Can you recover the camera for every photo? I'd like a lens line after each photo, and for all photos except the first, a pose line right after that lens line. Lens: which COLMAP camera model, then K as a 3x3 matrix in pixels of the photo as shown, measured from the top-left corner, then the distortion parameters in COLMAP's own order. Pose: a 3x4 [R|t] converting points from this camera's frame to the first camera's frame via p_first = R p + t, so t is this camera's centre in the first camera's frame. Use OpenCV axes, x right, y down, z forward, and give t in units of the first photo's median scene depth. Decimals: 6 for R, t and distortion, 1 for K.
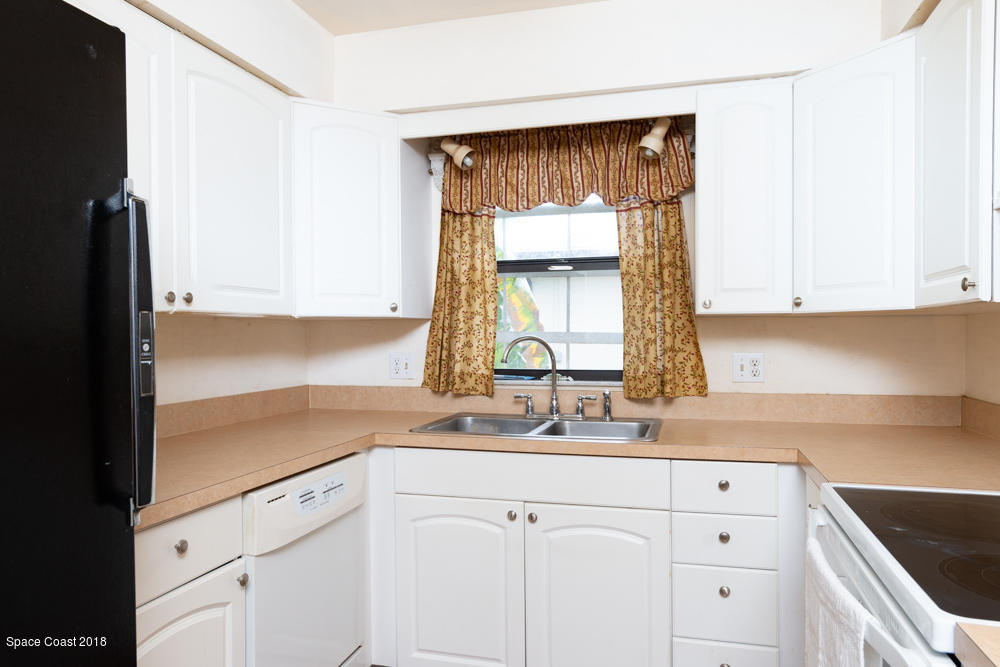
lens RADIAL K [[686.5, 0, 500.0], [0, 686.5, 333.5], [0, 0, 1]] dist [0.000891, -0.001754]
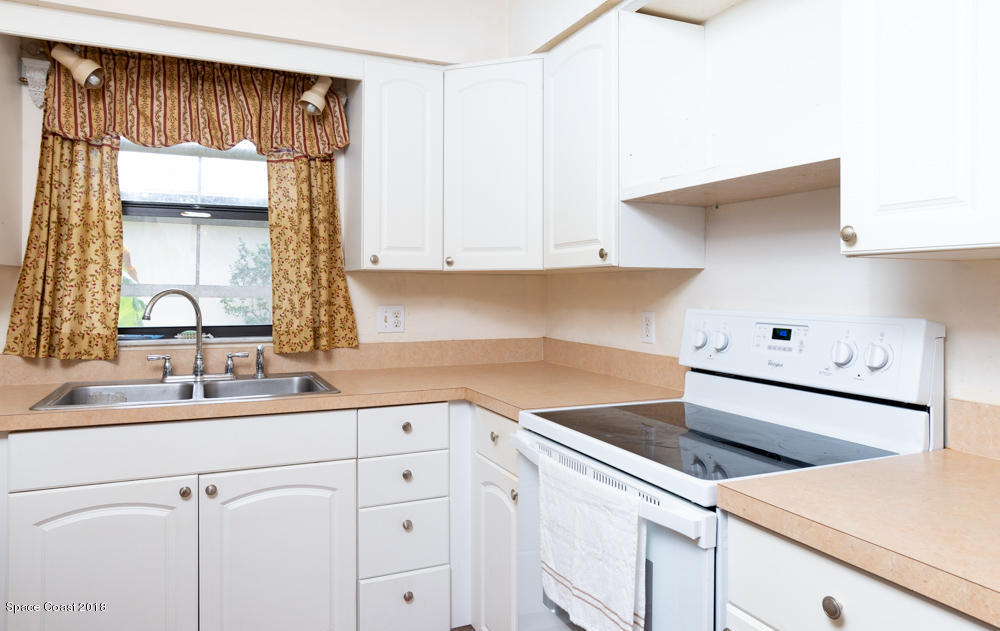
lens RADIAL K [[680.4, 0, 500.6], [0, 680.4, 272.9], [0, 0, 1]] dist [-0.001047, 0.001516]
pose [[0.770122, 0.021164, 0.637546, -0.185420], [-0.007767, 0.999686, -0.023803, 0.000365], [-0.637849, 0.013379, 0.770045, 0.049621]]
